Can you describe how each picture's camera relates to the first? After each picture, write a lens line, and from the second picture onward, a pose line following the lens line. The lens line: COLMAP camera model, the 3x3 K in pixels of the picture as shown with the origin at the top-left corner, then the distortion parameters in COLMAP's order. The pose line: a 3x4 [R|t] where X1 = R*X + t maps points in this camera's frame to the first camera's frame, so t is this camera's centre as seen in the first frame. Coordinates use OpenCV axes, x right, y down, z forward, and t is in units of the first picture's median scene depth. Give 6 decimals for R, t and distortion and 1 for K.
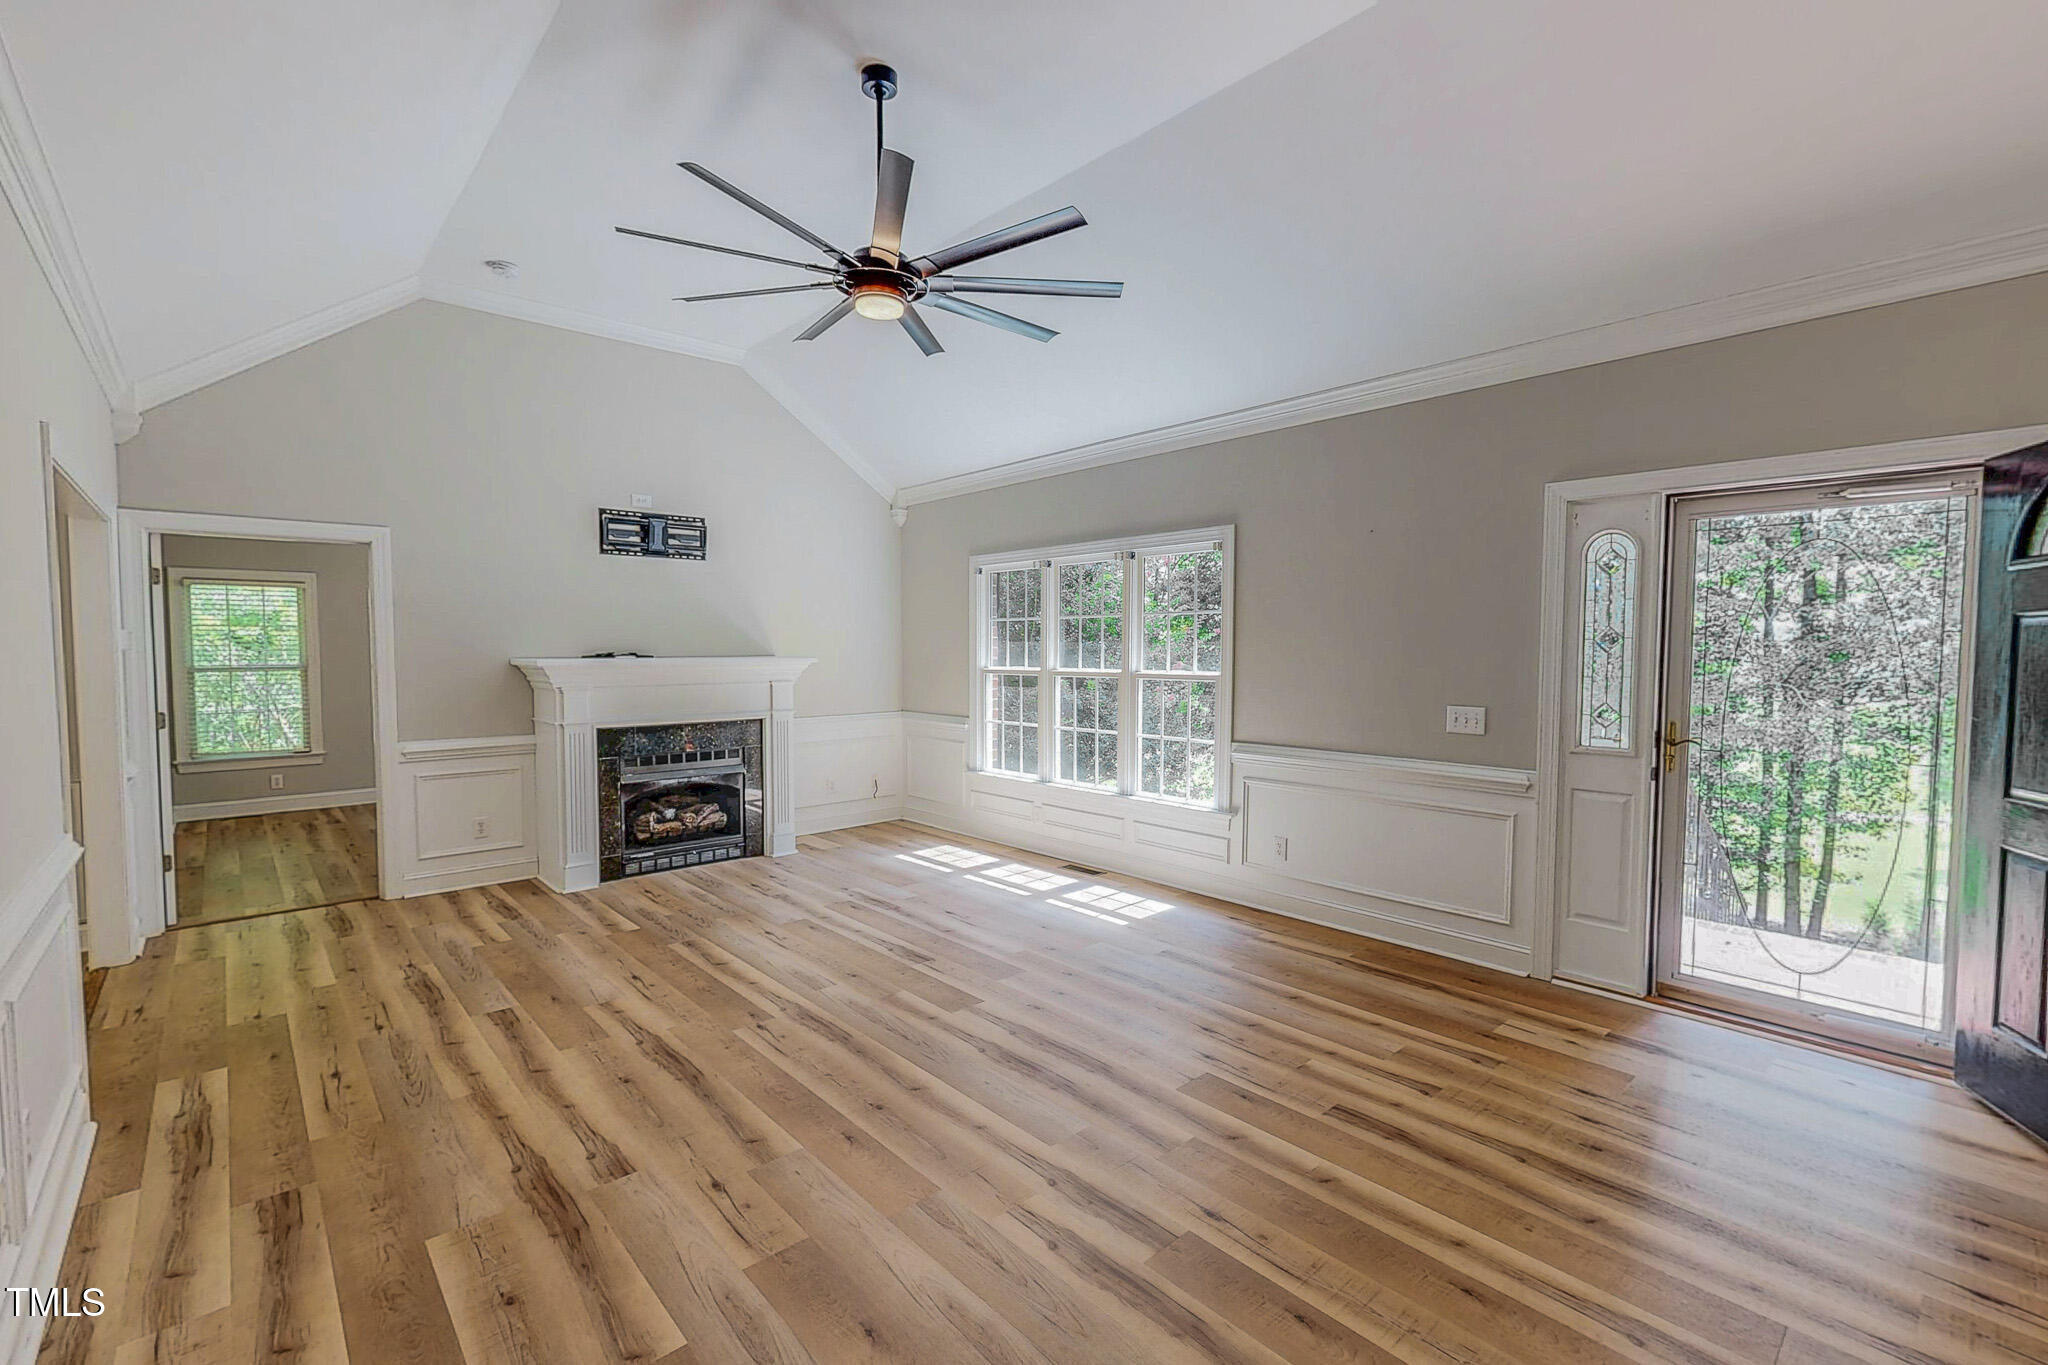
lens RADIAL K [[890.5, 0, 1024.8], [0, 890.5, 687.7], [0, 0, 1]] dist [0.000525, 0.000218]
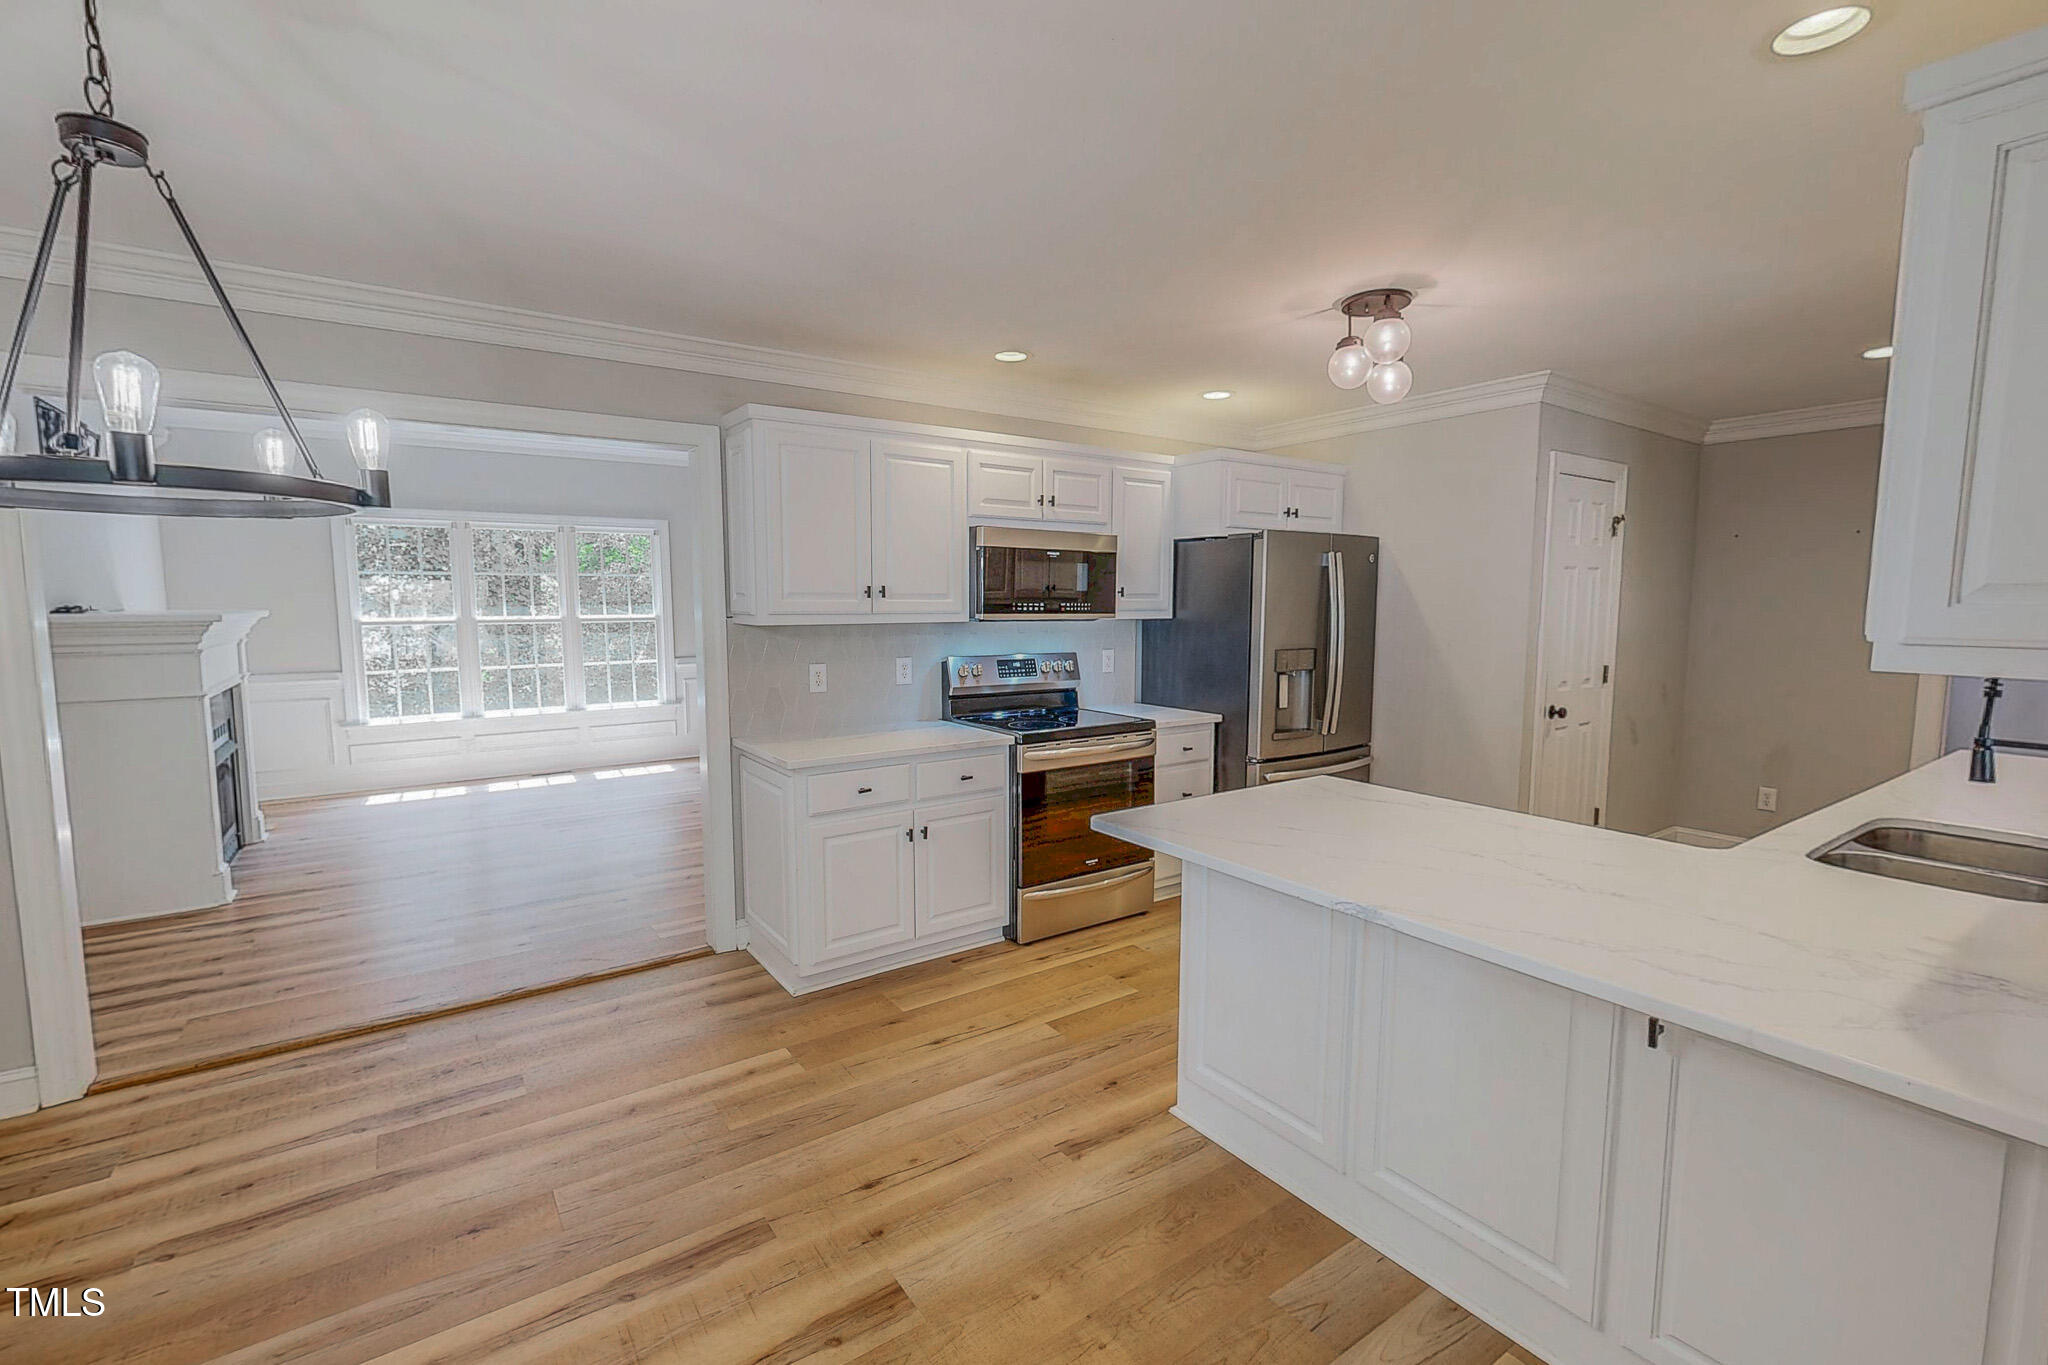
lens RADIAL K [[890.5, 0, 1024.8], [0, 890.5, 687.7], [0, 0, 1]] dist [0.000525, 0.000218]
pose [[0.125983, -0.099331, 0.987047, -1.609636], [0.049118, 0.994379, 0.093799, -0.005827], [-0.990816, 0.036665, 0.130153, 0.229683]]
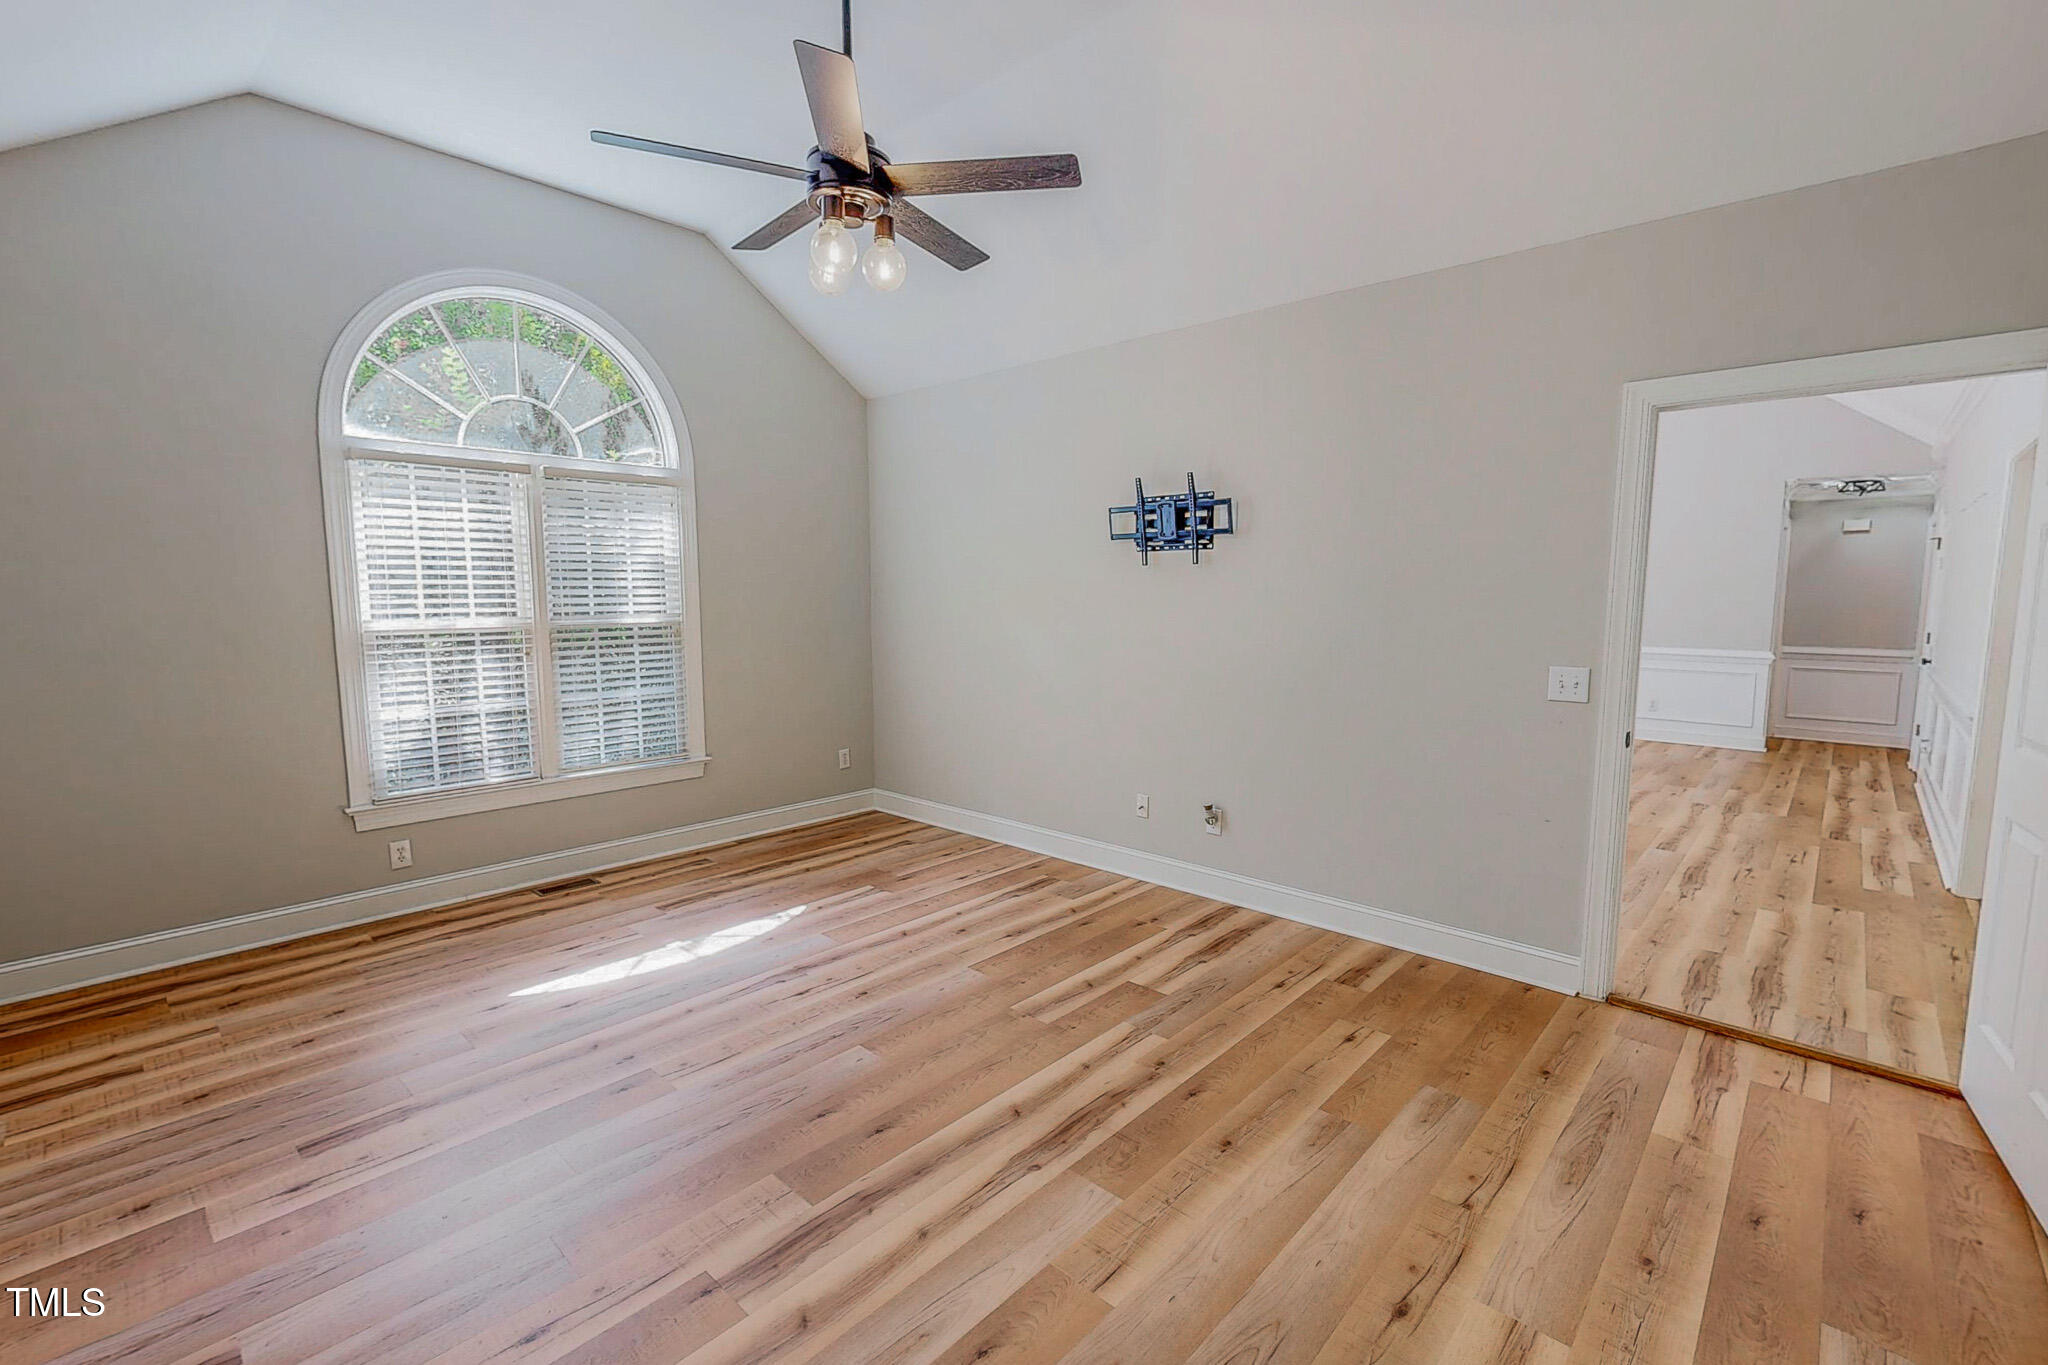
lens RADIAL K [[890.5, 0, 1024.8], [0, 890.5, 687.7], [0, 0, 1]] dist [0.000525, 0.000218]
pose [[-0.089142, -0.109645, 0.989965, -1.678852], [0.043442, 0.992549, 0.113843, -0.084172], [-0.995071, 0.053155, -0.083715, 1.901901]]
